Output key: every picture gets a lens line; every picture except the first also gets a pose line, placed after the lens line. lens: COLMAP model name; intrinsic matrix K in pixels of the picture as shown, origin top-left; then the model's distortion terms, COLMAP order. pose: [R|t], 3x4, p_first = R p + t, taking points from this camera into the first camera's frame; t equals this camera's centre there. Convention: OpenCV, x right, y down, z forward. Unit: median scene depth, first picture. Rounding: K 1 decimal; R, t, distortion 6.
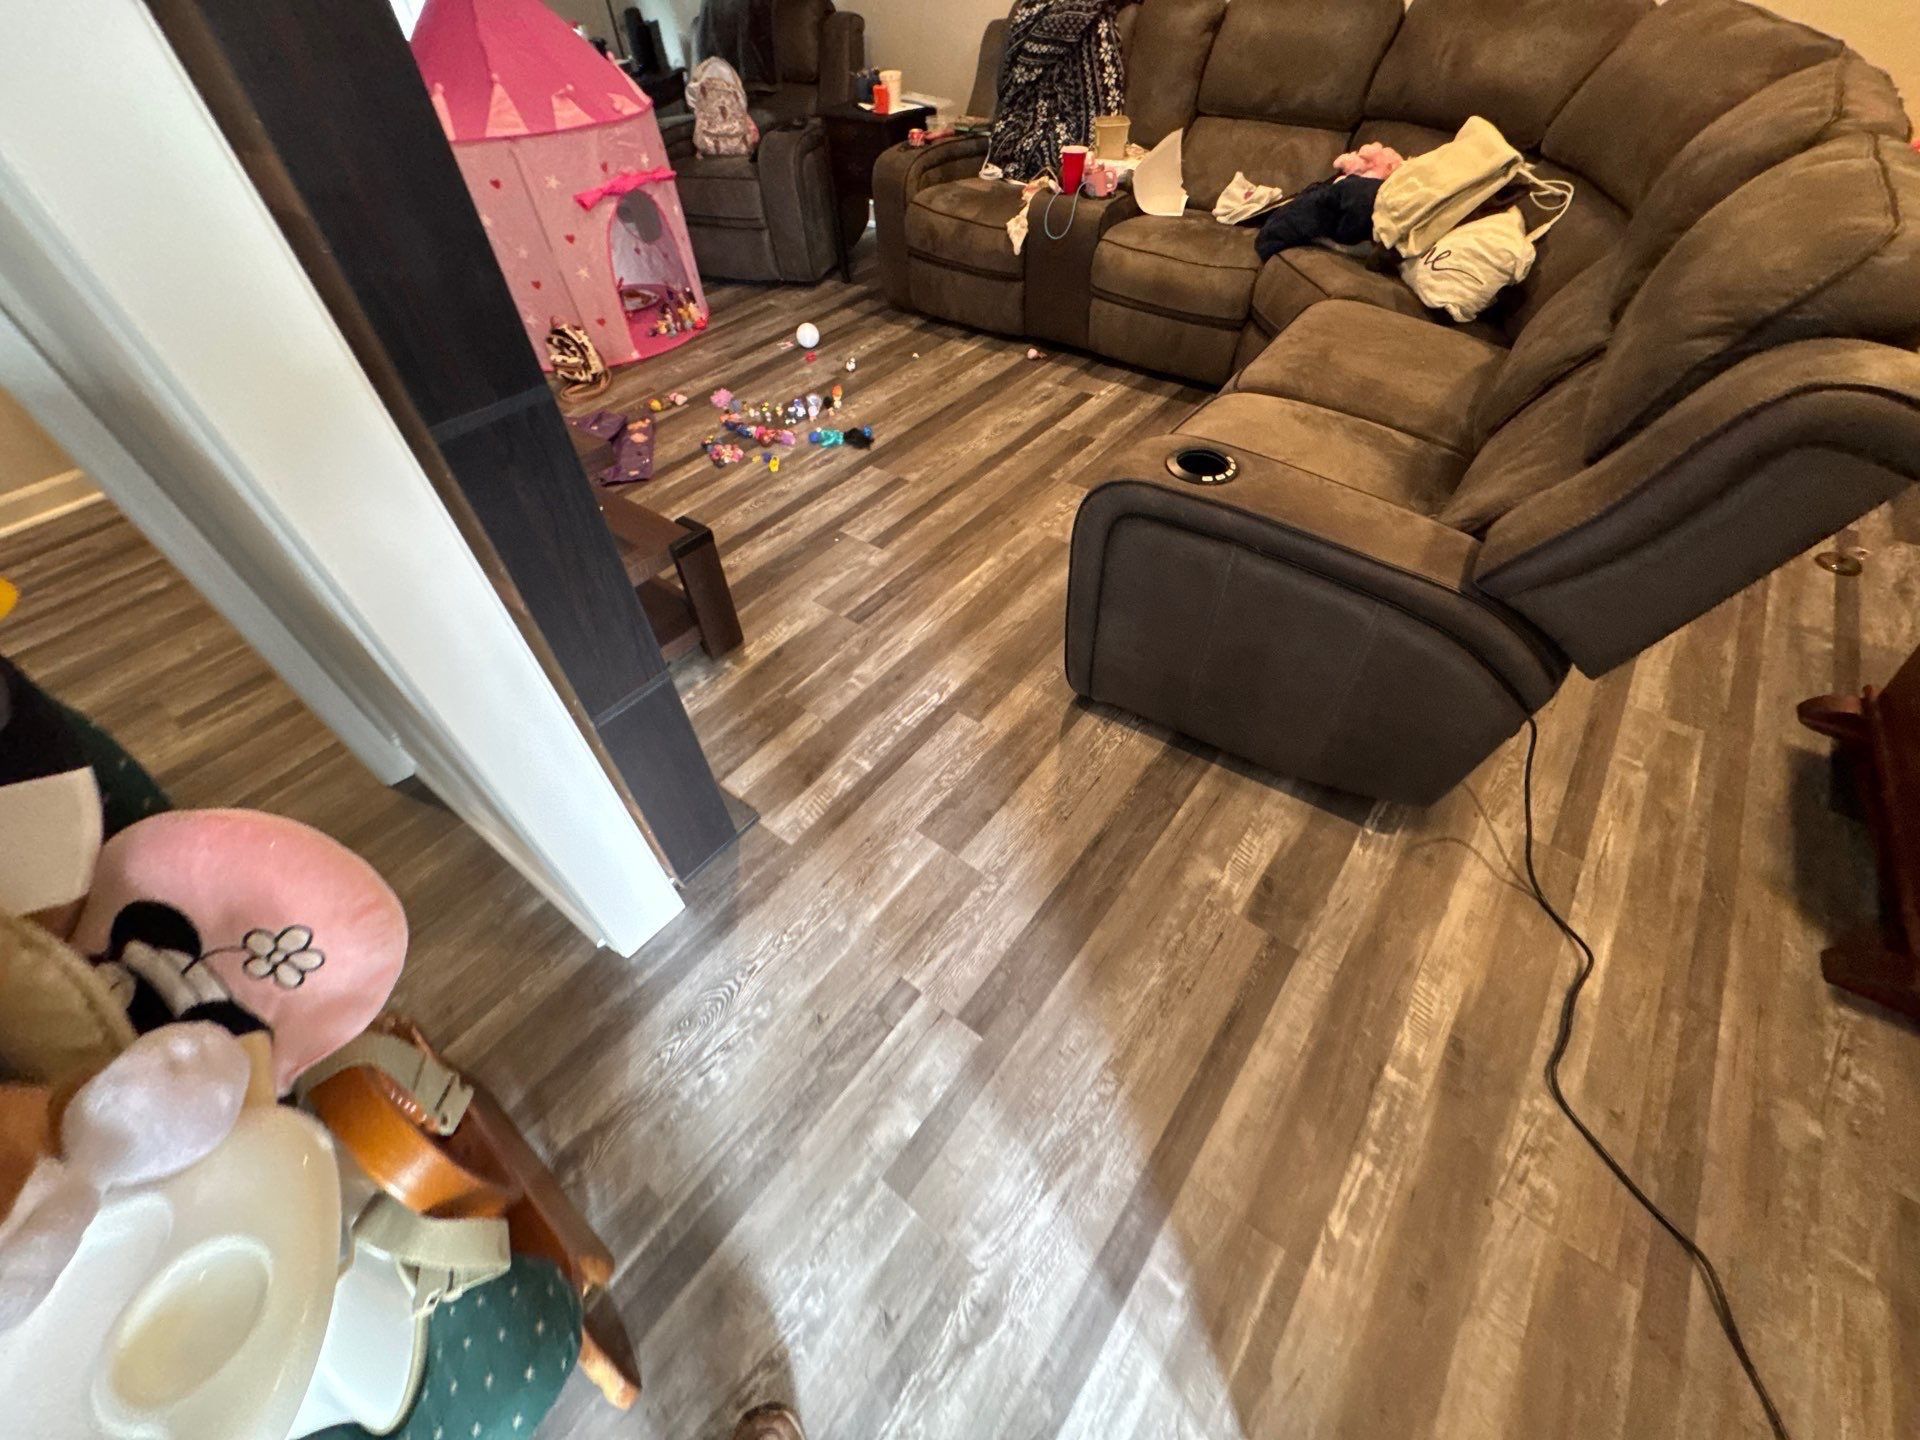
lens RADIAL K [[759.5, 0, 958.0], [0, 759.5, 716.4], [0, 0, 1]] dist [-0.001223, -0.000320]
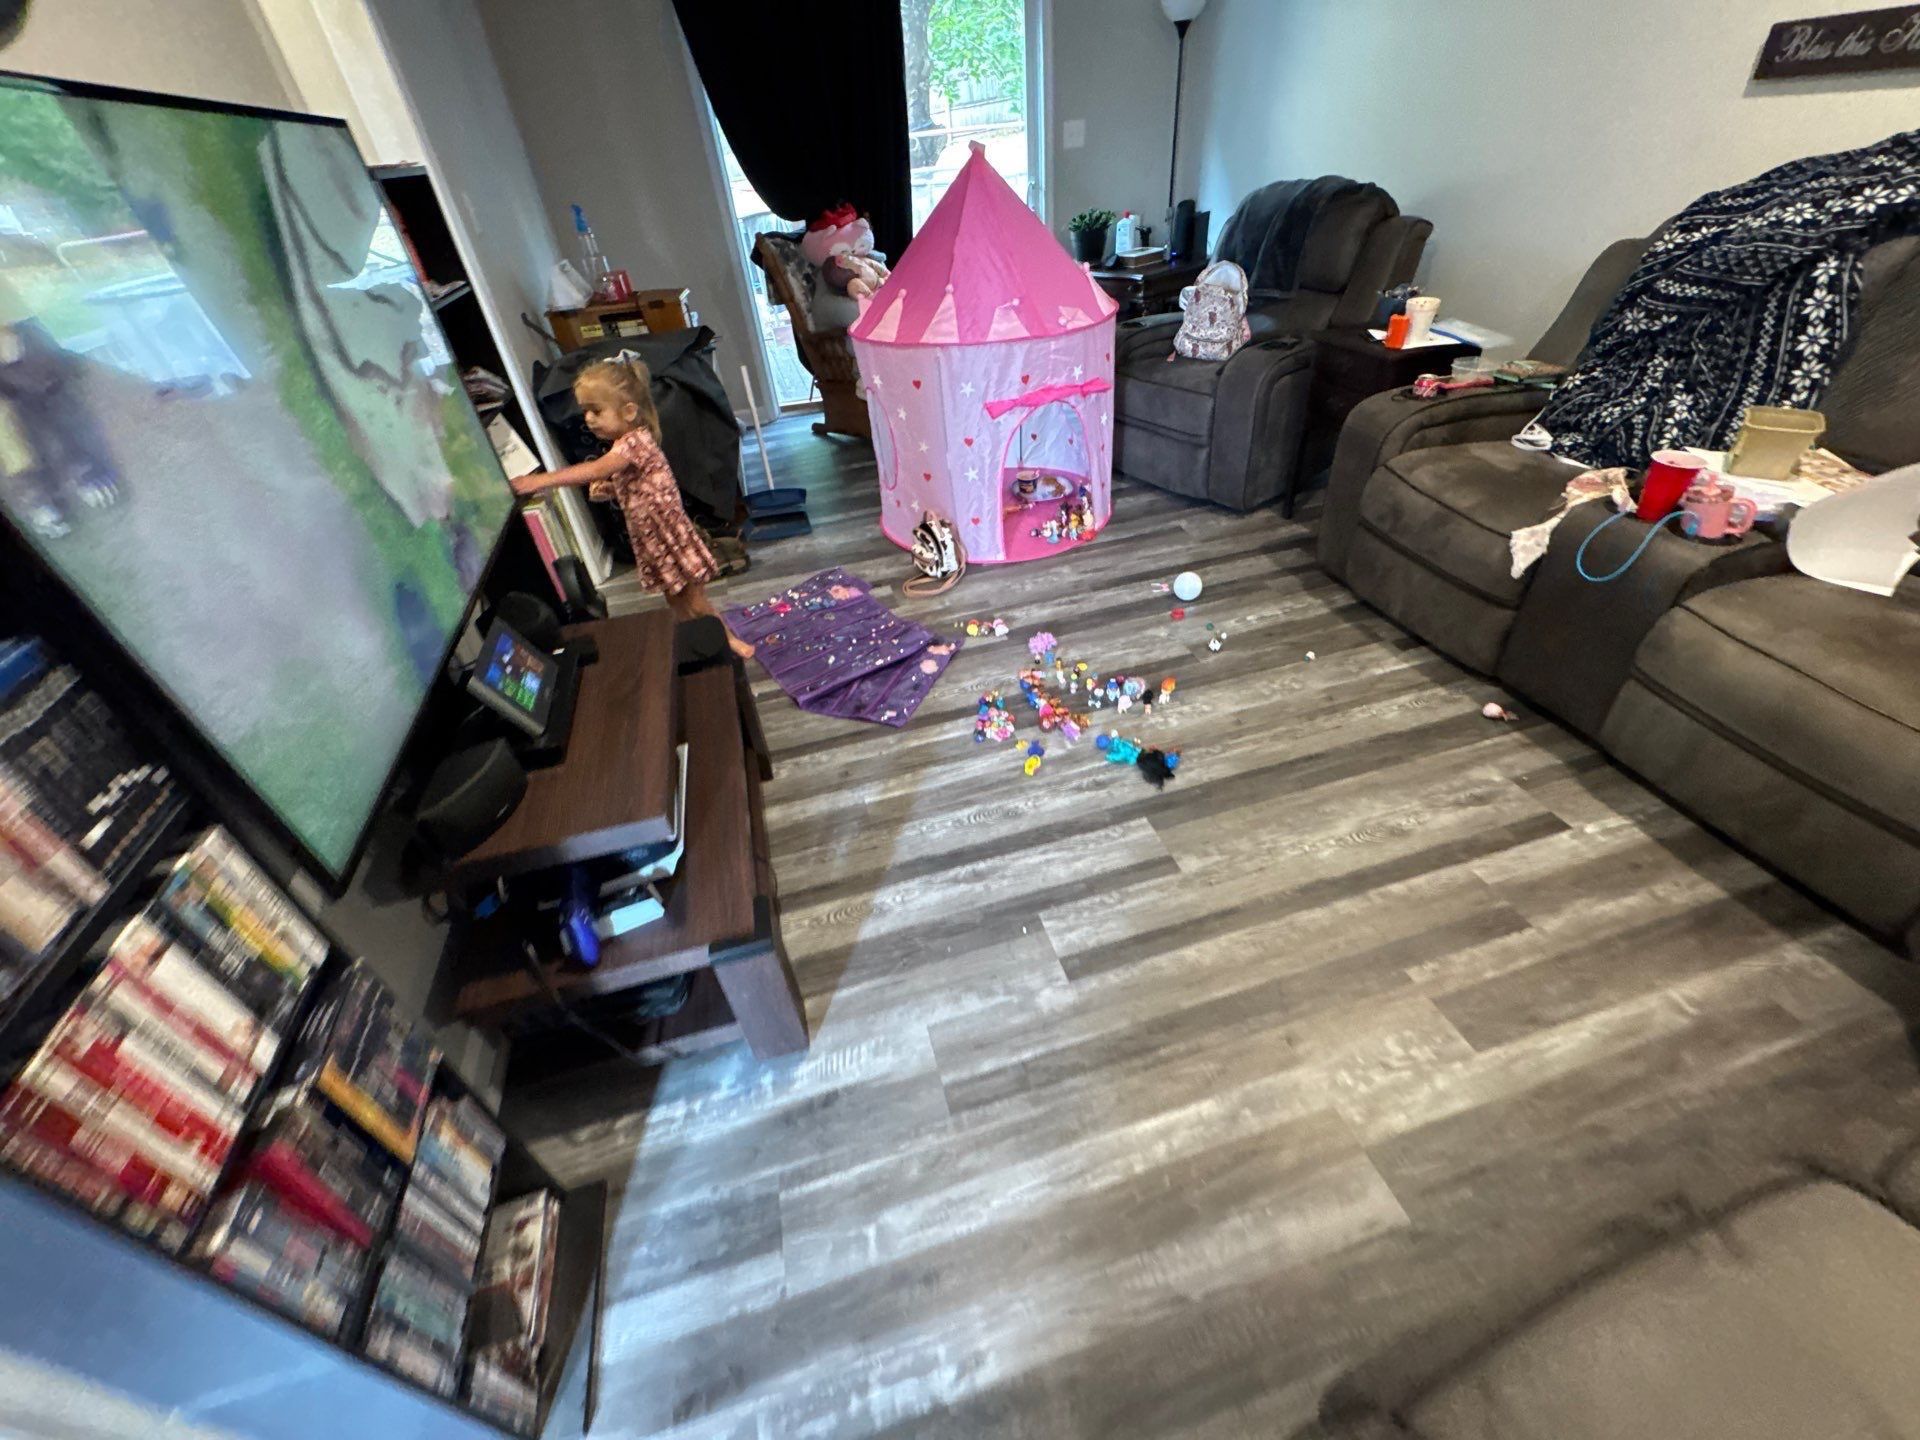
lens RADIAL K [[759.5, 0, 958.2], [0, 759.5, 717.2], [0, 0, 1]] dist [-0.001223, -0.000320]
pose [[0.802857, 0.342757, -0.487790, 0.052190], [-0.401590, 0.915651, -0.017576, -0.291090], [0.440621, 0.210003, 0.872784, 0.242509]]
